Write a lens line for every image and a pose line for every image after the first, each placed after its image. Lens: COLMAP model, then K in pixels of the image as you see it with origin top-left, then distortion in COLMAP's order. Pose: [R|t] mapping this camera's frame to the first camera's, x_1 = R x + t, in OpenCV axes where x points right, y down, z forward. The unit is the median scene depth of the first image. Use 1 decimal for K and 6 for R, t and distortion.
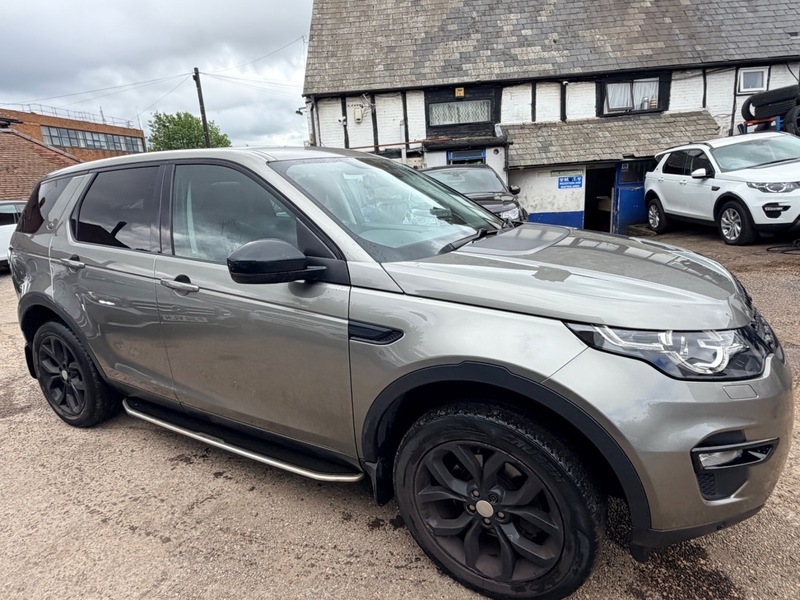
lens RADIAL K [[457.3, 0, 391.9], [0, 457.3, 299.9], [0, 0, 1]] dist [-0.000898, 0.002500]
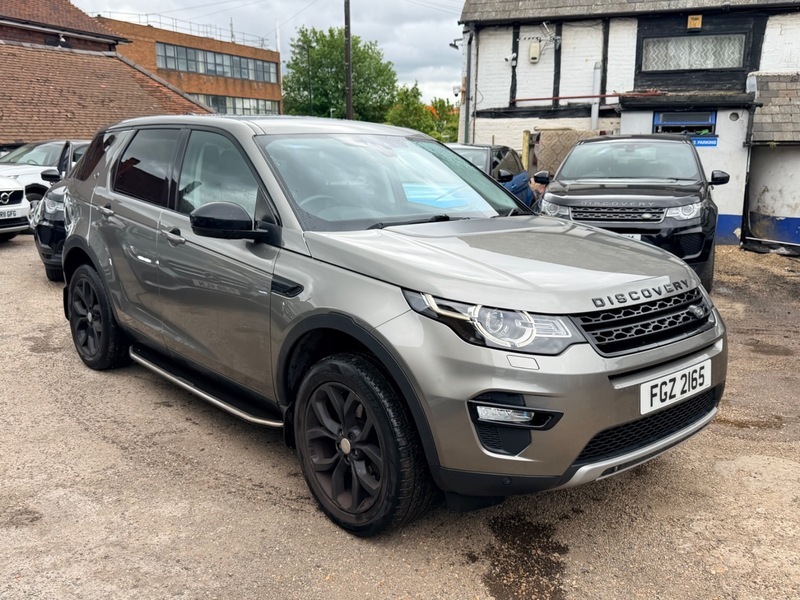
lens RADIAL K [[727.6, 0, 397.9], [0, 727.6, 311.2], [0, 0, 1]] dist [0.124372, -0.219684]
pose [[0.945606, 0.135272, -0.295855, 0.117226], [-0.142376, 0.989810, -0.002496, 0.014150], [0.292502, 0.044482, 0.955230, -0.106549]]
